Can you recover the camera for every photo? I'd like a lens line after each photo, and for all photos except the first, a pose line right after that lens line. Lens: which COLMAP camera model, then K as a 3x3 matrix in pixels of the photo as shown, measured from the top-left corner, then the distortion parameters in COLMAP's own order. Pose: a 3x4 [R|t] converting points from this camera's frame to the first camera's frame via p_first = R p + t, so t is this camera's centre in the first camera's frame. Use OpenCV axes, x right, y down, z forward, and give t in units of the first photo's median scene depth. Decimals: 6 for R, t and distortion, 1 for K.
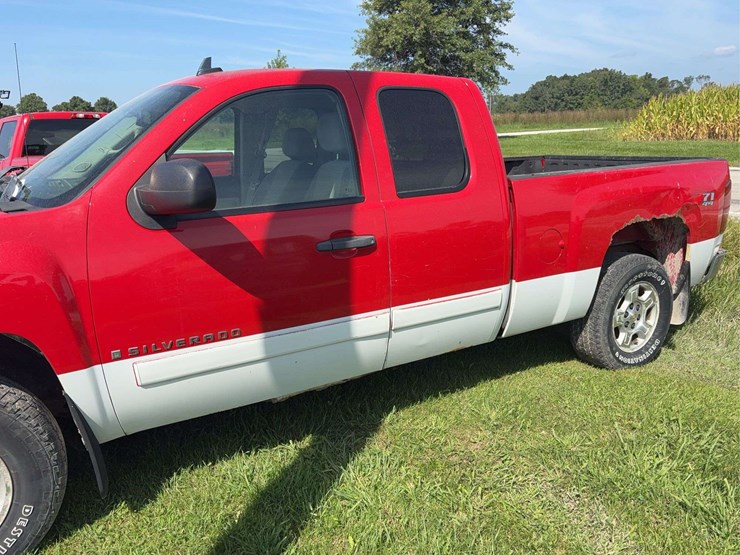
lens RADIAL K [[570.3, 0, 365.1], [0, 570.3, 251.1], [0, 0, 1]] dist [0.053725, -0.060353]
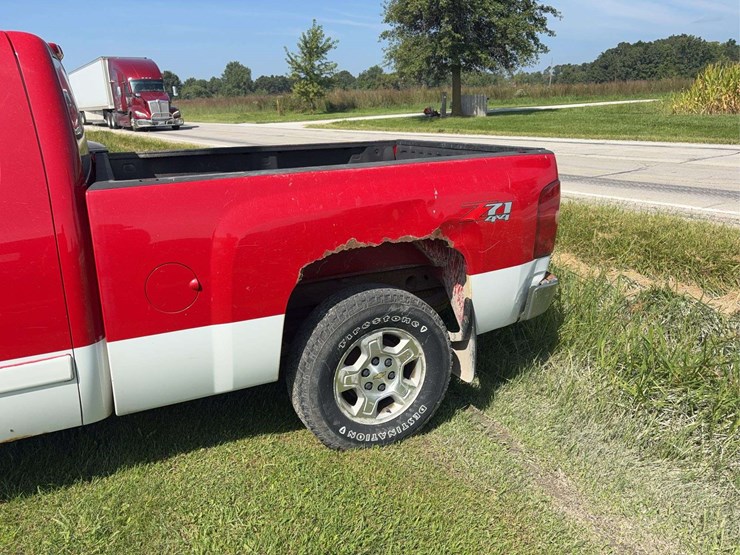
lens RADIAL K [[570.3, 0, 372.0], [0, 570.3, 256.1], [0, 0, 1]] dist [0.053725, -0.060353]
pose [[0.995022, 0.022471, -0.097088, 0.359346], [-0.017265, 0.998385, 0.054127, -0.050064], [0.098148, -0.052182, 0.993803, 0.206192]]
